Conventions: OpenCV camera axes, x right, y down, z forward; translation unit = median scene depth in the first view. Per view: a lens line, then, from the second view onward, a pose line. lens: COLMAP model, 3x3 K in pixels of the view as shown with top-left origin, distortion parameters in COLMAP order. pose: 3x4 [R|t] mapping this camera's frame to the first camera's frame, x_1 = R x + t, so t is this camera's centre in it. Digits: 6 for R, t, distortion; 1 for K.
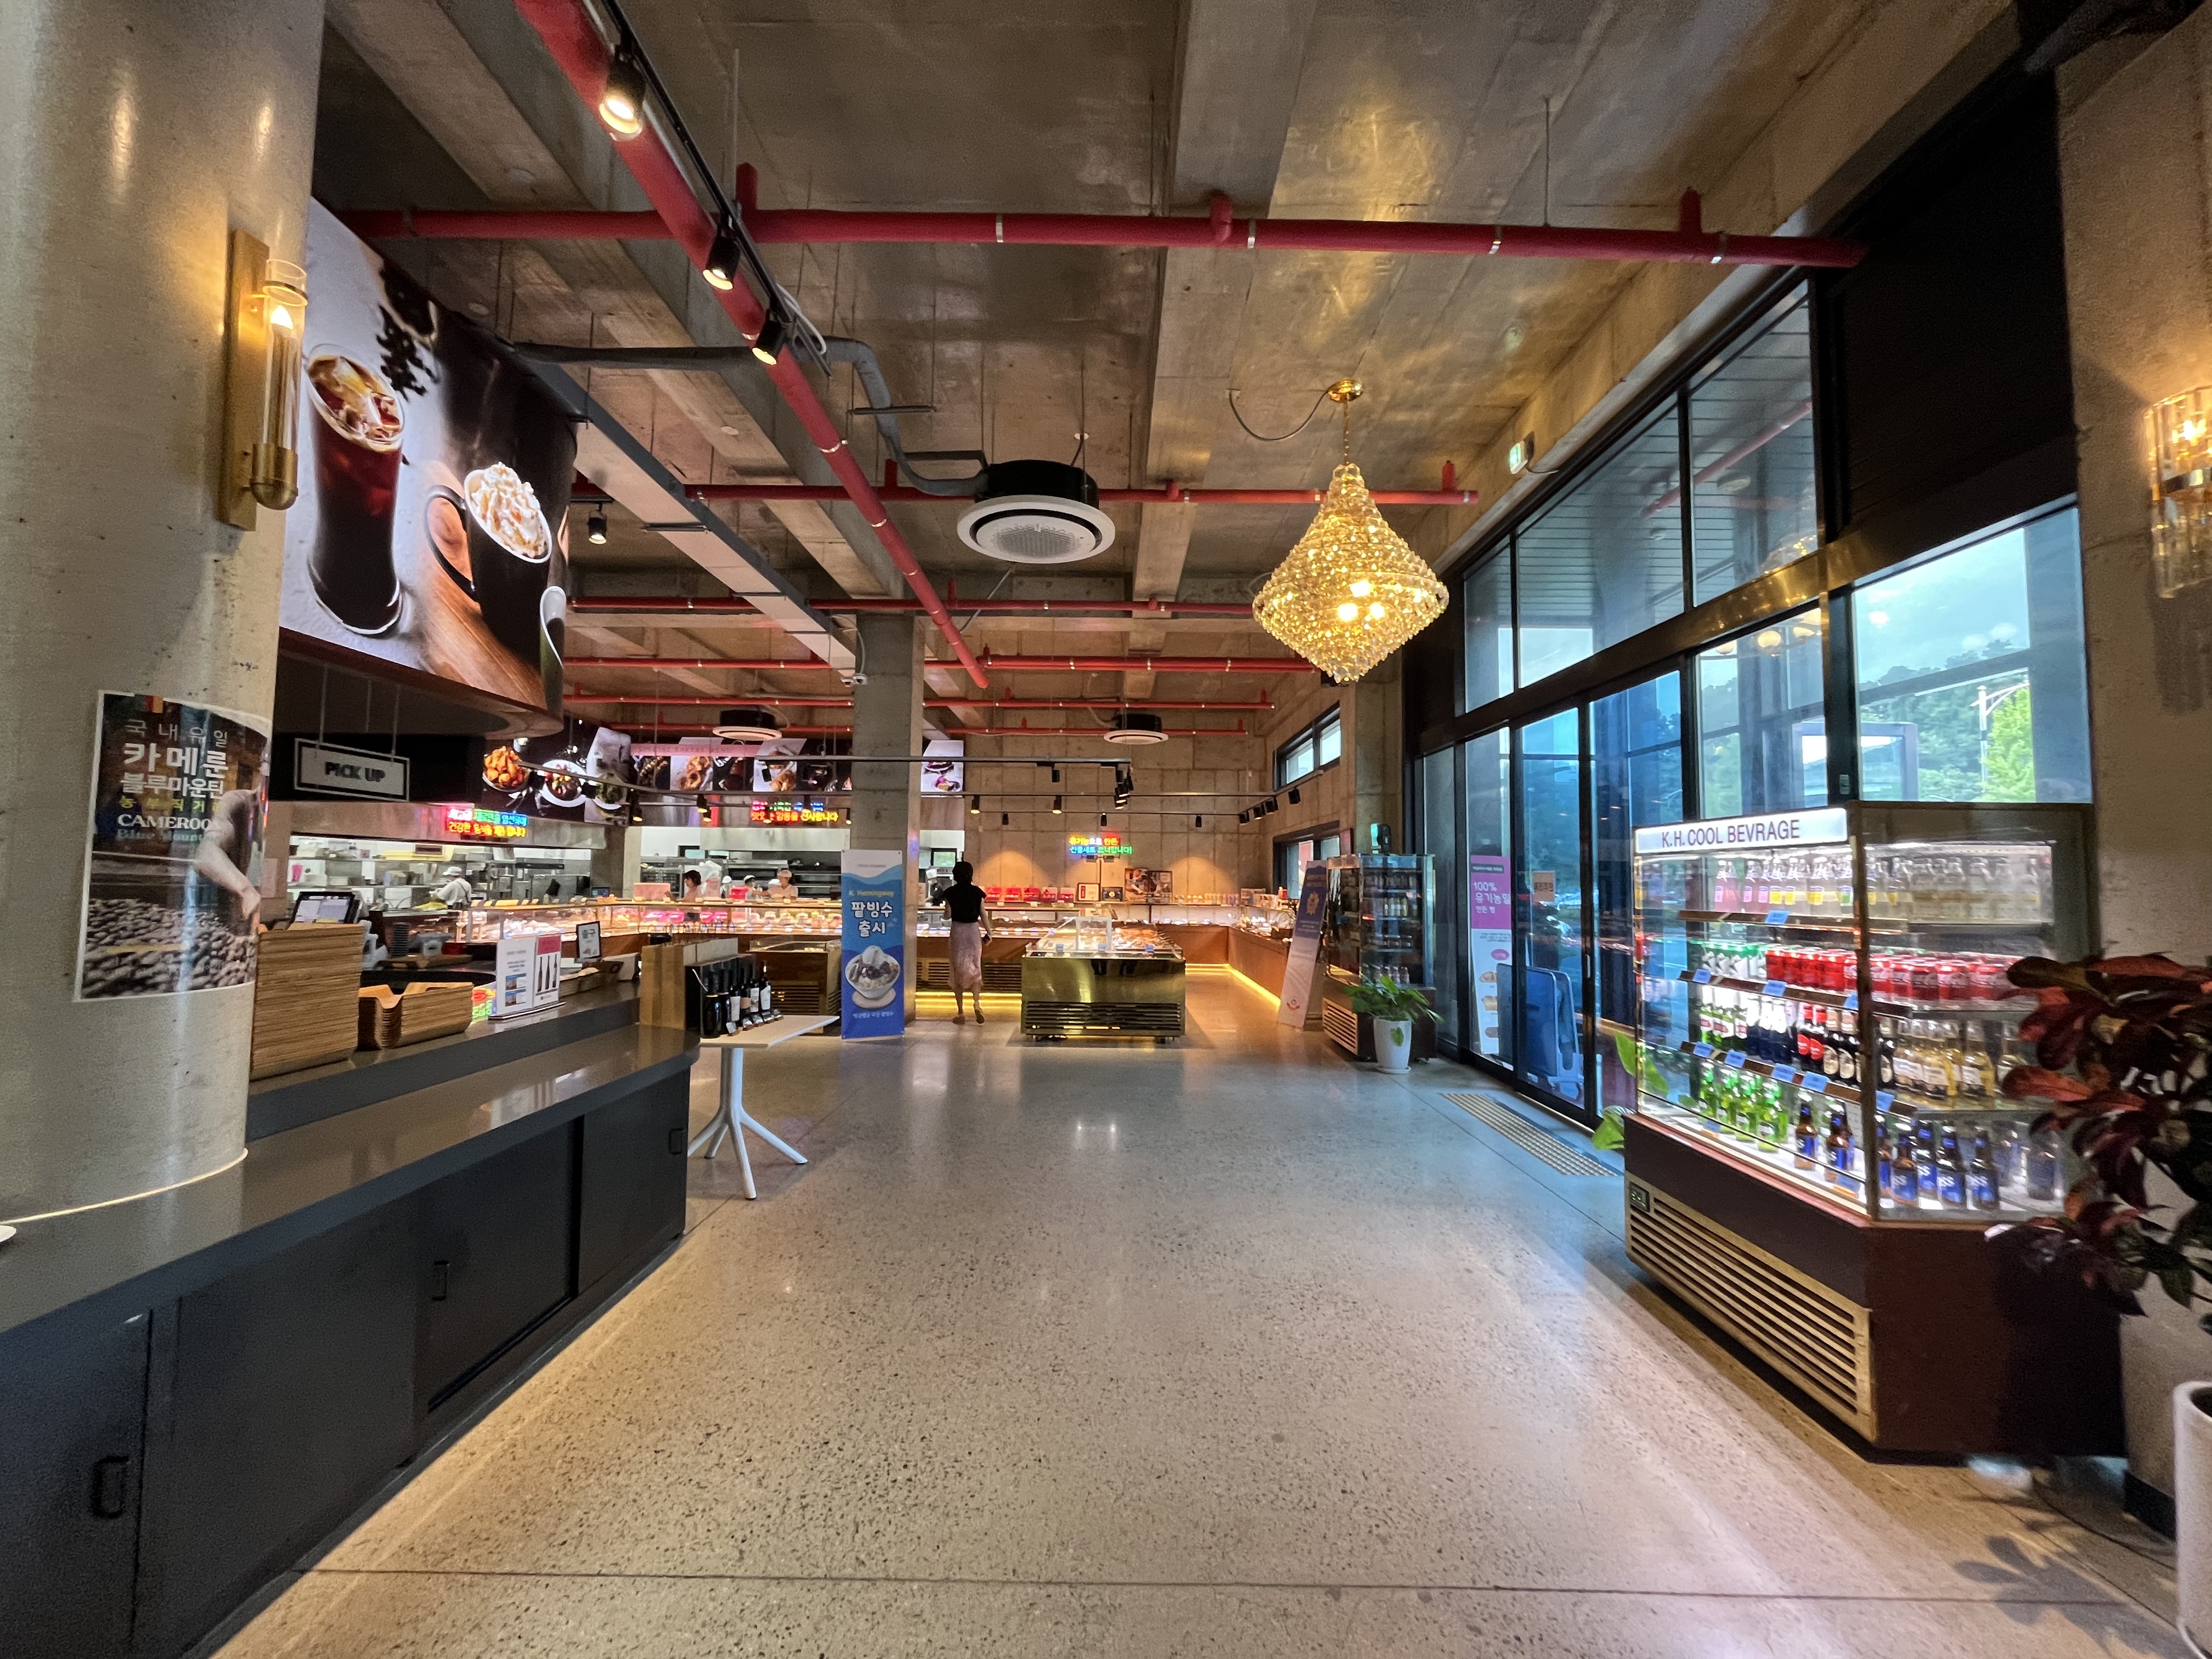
lens RADIAL K [[896.6, 0, 1106.0], [0, 896.6, 835.2], [0, 0, 1]] dist [0.000697, 0.000013]
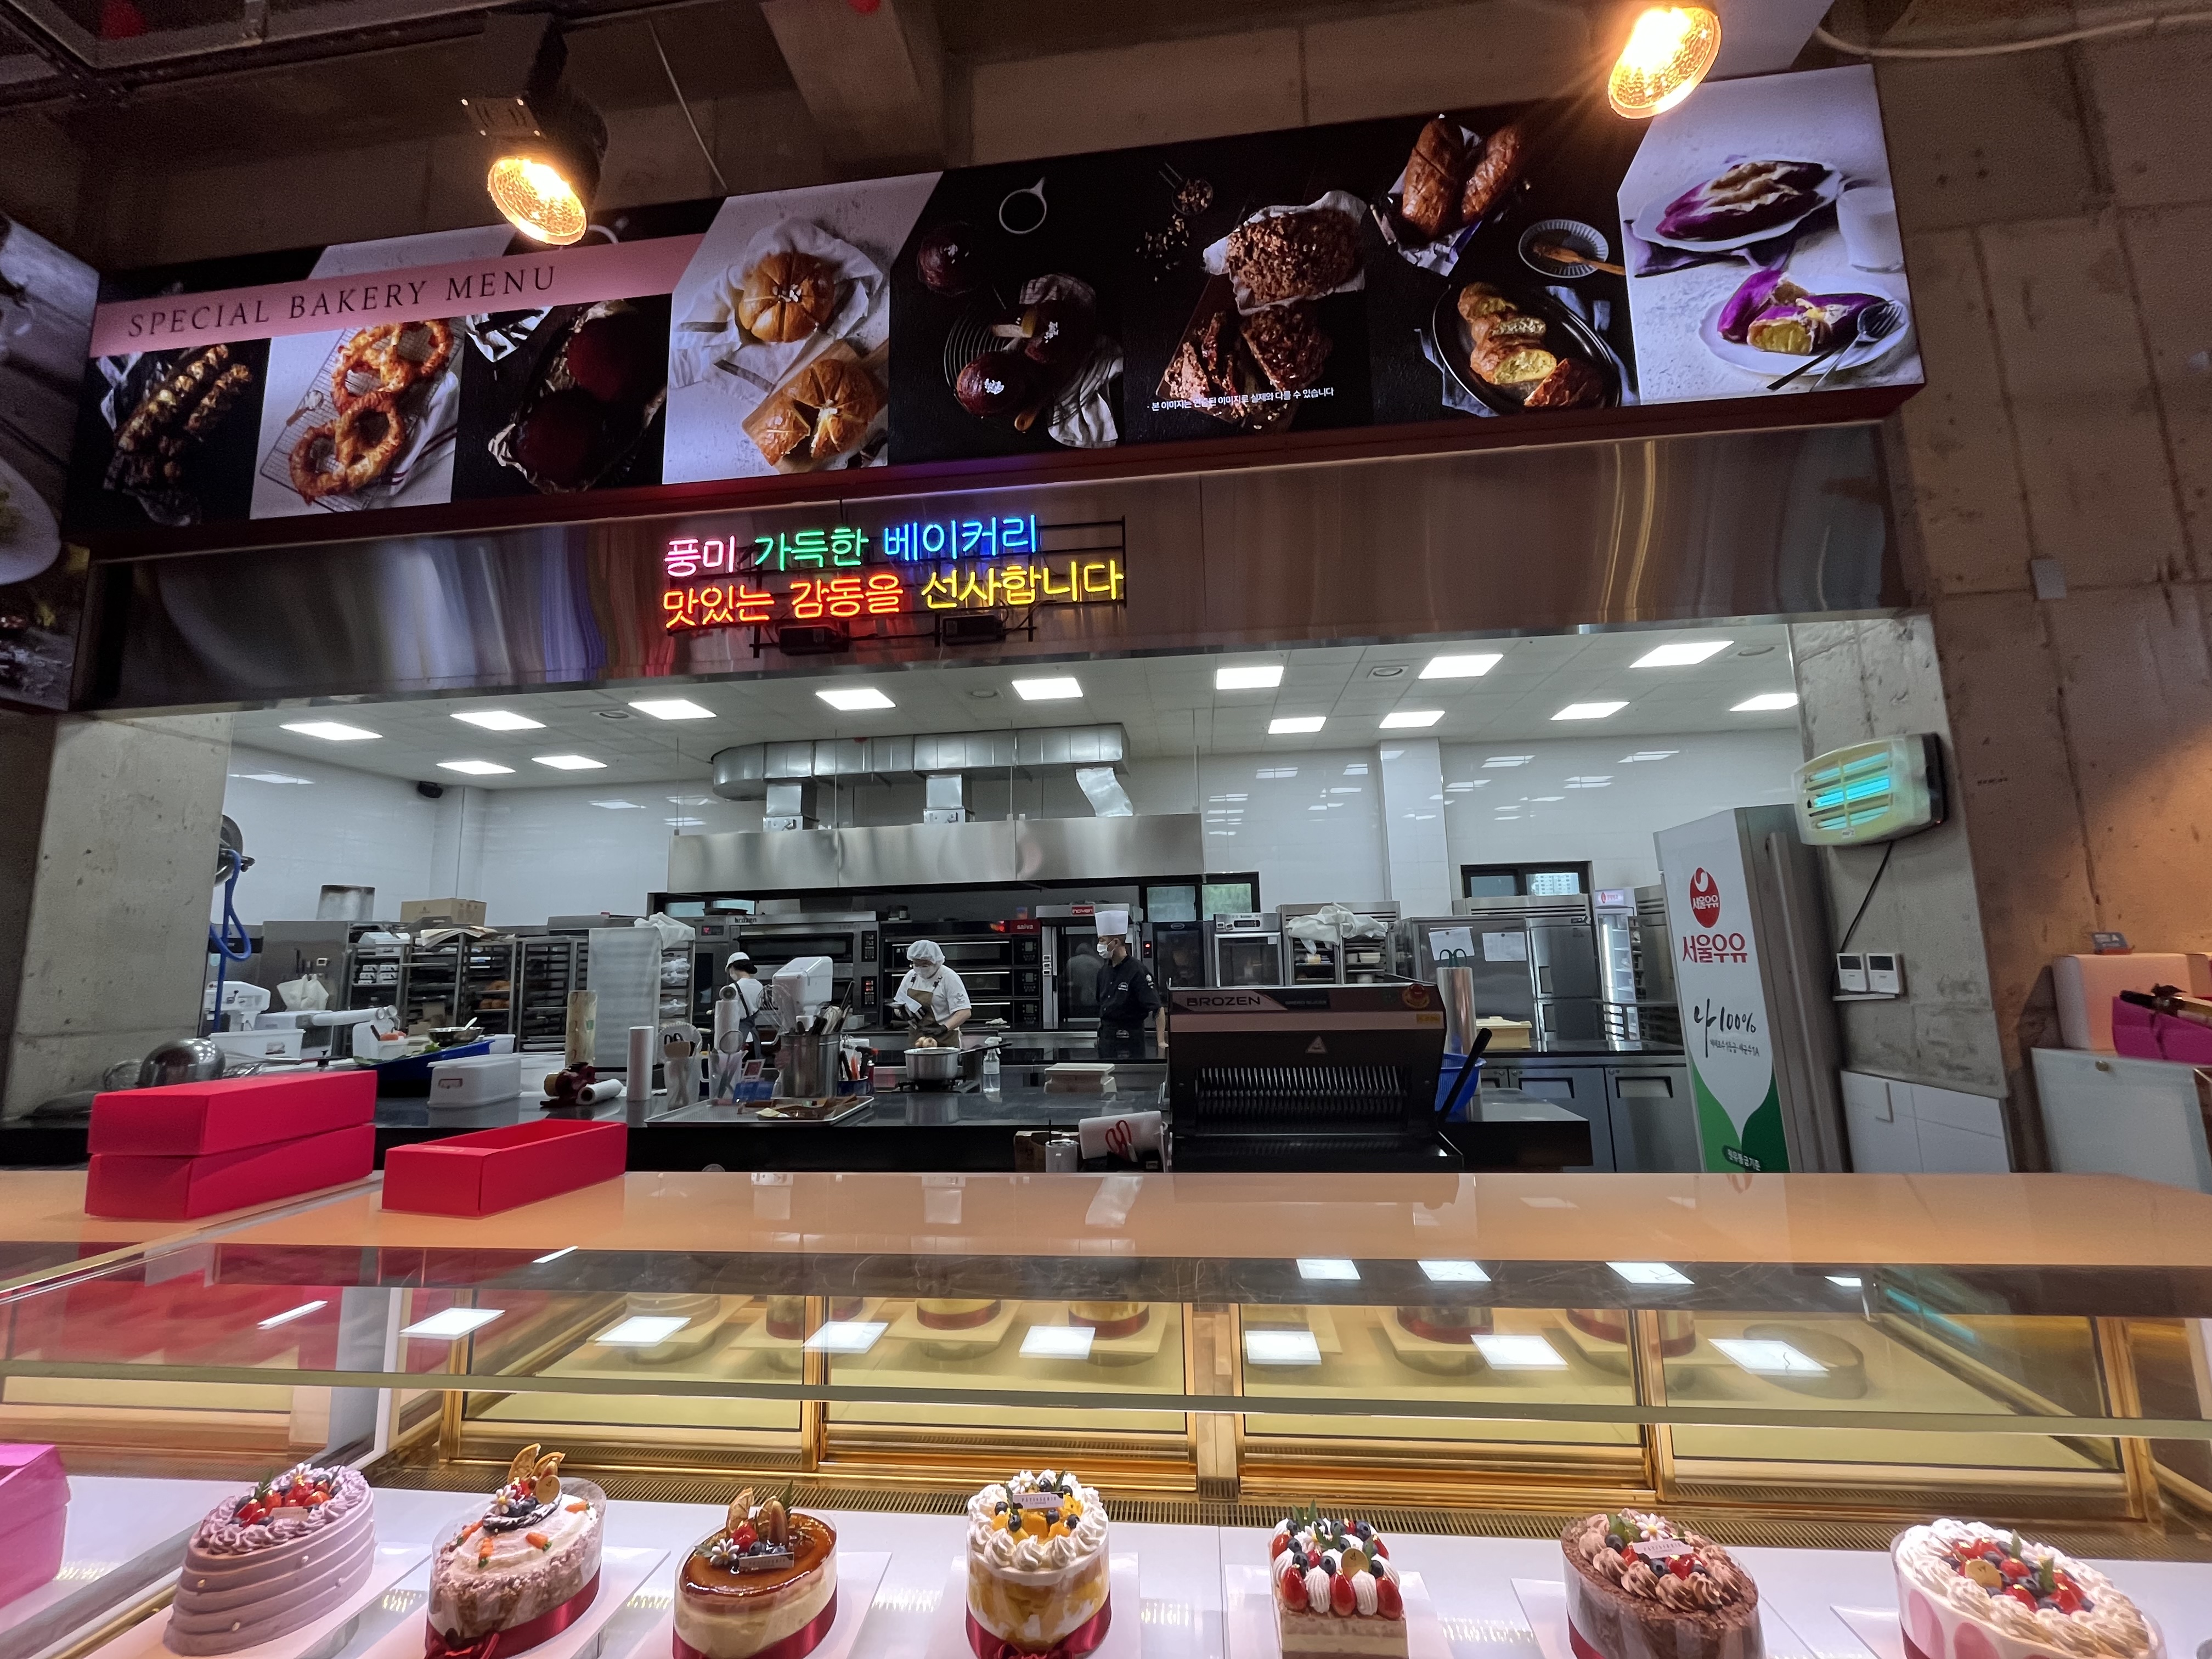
lens RADIAL K [[896.6, 0, 1111.2], [0, 896.6, 817.3], [0, 0, 1]] dist [0.000697, 0.000013]
pose [[0.994983, -0.046827, -0.088406, -0.289130], [0.038606, 0.994963, -0.092510, 0.041529], [0.092293, 0.088633, 0.991779, 0.832350]]
